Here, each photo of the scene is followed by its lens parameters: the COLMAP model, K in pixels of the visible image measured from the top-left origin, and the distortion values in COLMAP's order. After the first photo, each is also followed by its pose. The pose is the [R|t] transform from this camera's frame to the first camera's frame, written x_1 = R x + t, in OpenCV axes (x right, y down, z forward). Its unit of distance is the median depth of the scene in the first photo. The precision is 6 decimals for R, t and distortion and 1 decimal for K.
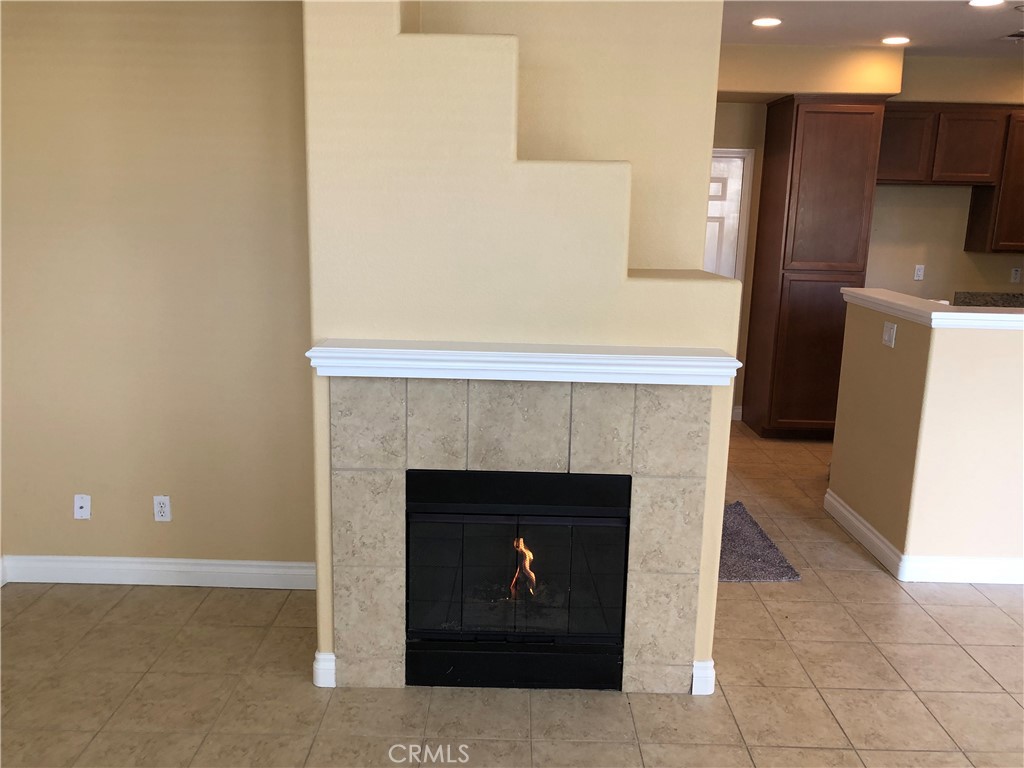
lens RADIAL K [[845.0, 0, 513.9], [0, 845.0, 378.1], [0, 0, 1]] dist [0.031182, -0.026660]
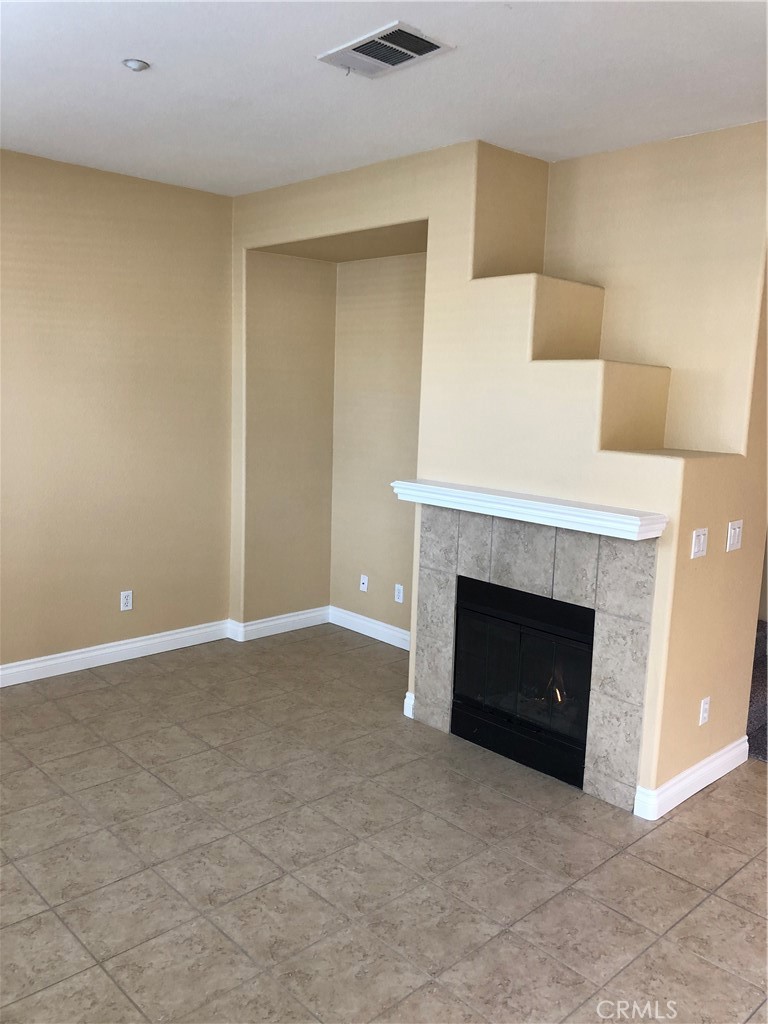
lens RADIAL K [[845.0, 0, 375.9], [0, 845.0, 510.0], [0, 0, 1]] dist [0.031182, -0.026660]
pose [[0.685690, 0.108965, -0.719691, 0.776161], [-0.161210, 0.986911, -0.004171, 0.027078], [0.709817, 0.118881, 0.694282, -0.101463]]
